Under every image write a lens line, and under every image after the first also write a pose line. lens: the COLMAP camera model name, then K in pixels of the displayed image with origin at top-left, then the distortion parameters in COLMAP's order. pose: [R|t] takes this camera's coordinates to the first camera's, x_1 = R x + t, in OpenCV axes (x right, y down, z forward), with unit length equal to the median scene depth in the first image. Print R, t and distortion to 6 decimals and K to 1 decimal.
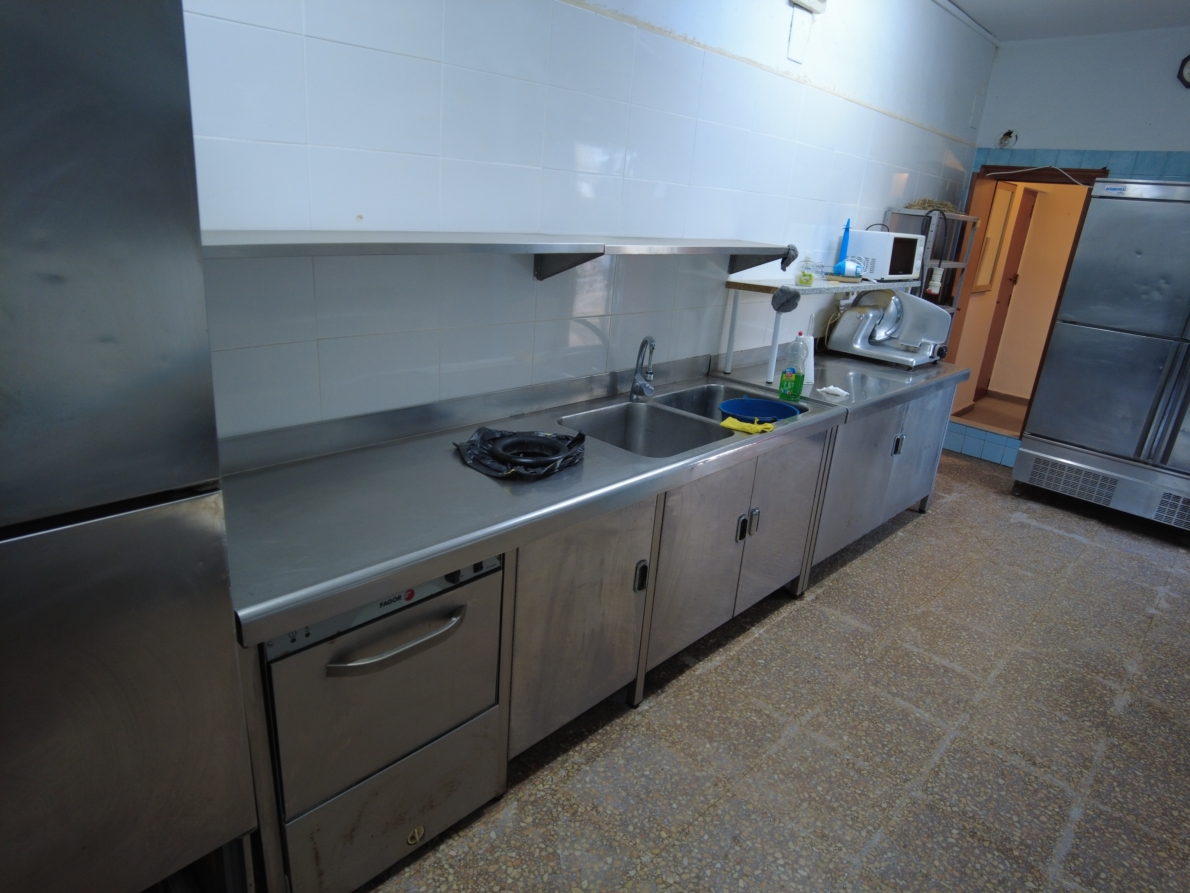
lens RADIAL K [[740.6, 0, 587.0], [0, 740.6, 447.5], [0, 0, 1]] dist [-0.052035, 0.029608]
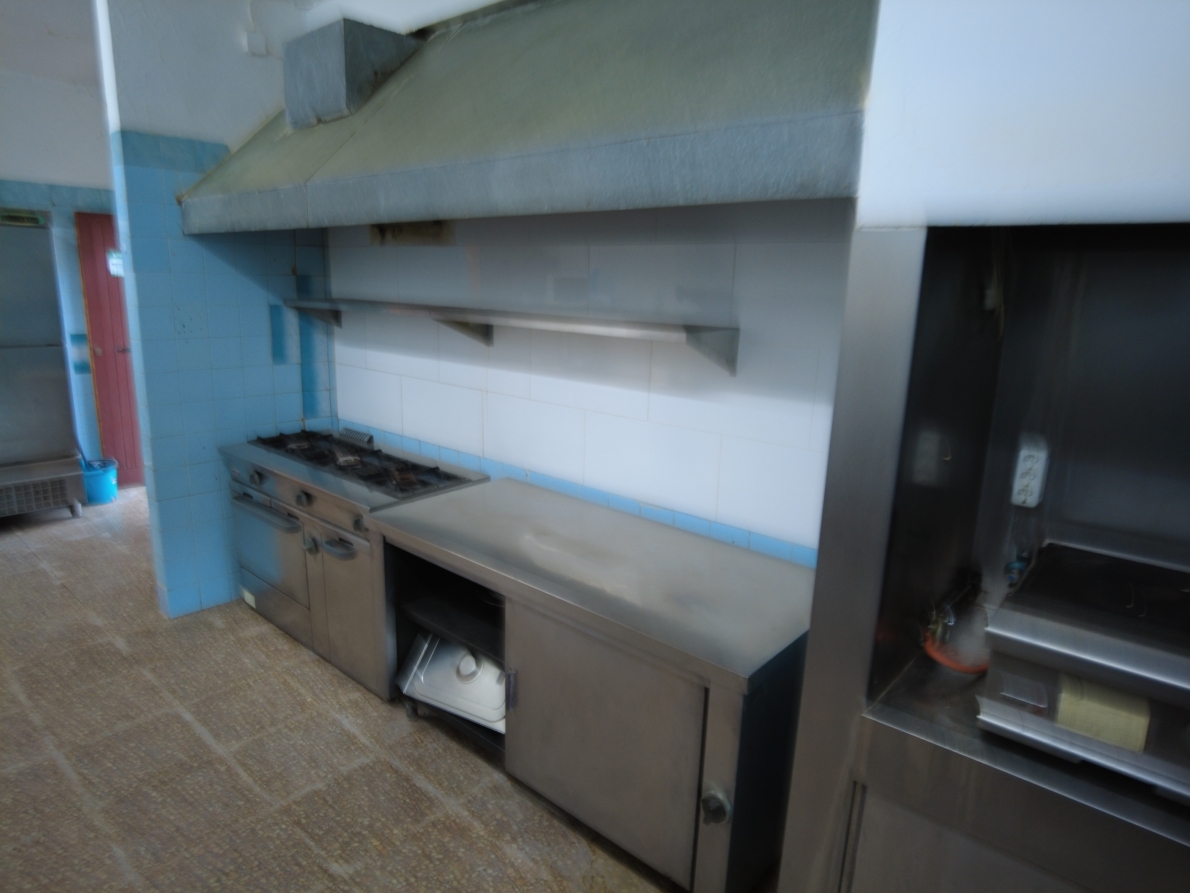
lens RADIAL K [[750.4, 0, 595.0], [0, 750.4, 446.5], [0, 0, 1]] dist [-0.100785, 0.070014]
pose [[-0.050100, -0.301289, 0.952216, -0.281661], [0.299583, 0.904977, 0.302104, -0.057733], [-0.952754, 0.300404, 0.044921, 0.095131]]
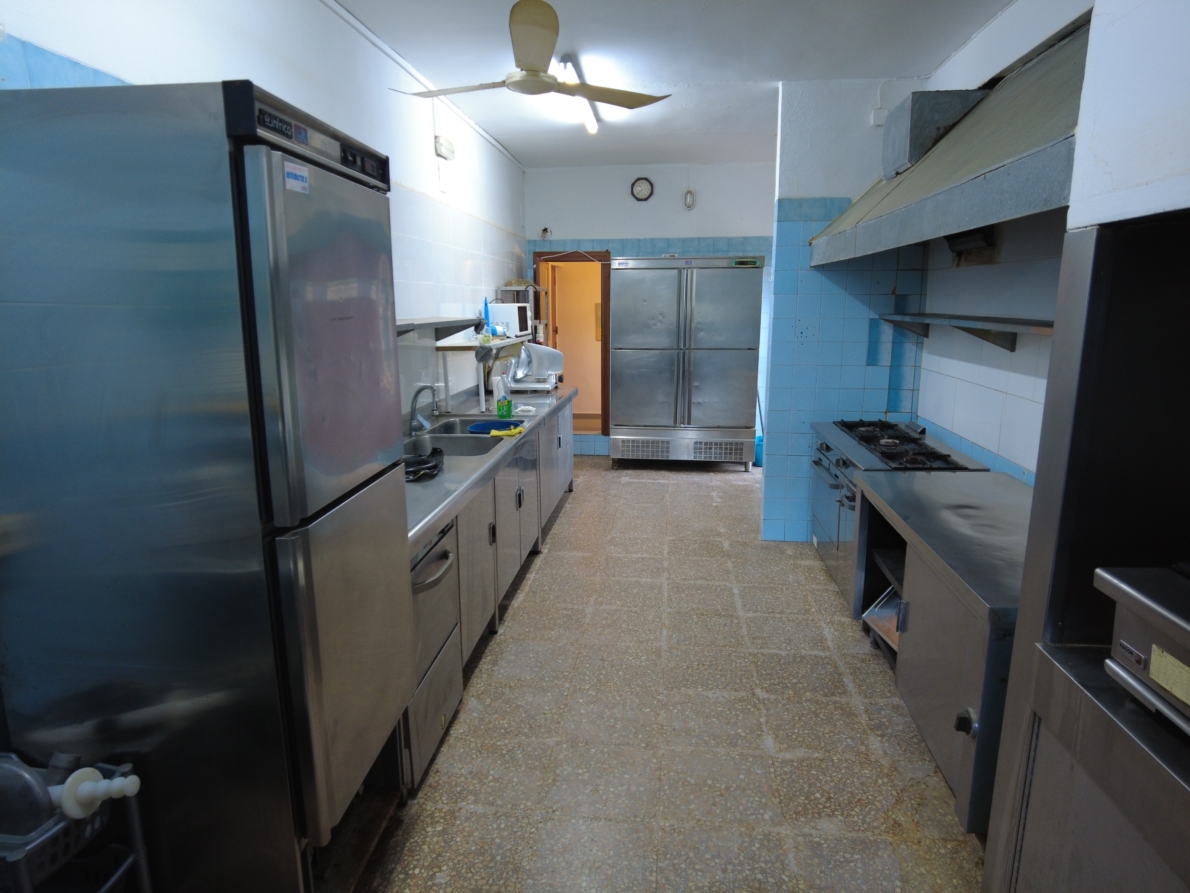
lens RADIAL K [[743.6, 0, 590.8], [0, 743.6, 451.7], [0, 0, 1]] dist [0.117752, -0.000416]
pose [[0.787703, -0.197457, 0.583553, -0.460481], [0.257099, 0.966176, -0.020118, 0.070475], [-0.559843, 0.165878, 0.811826, -0.283661]]
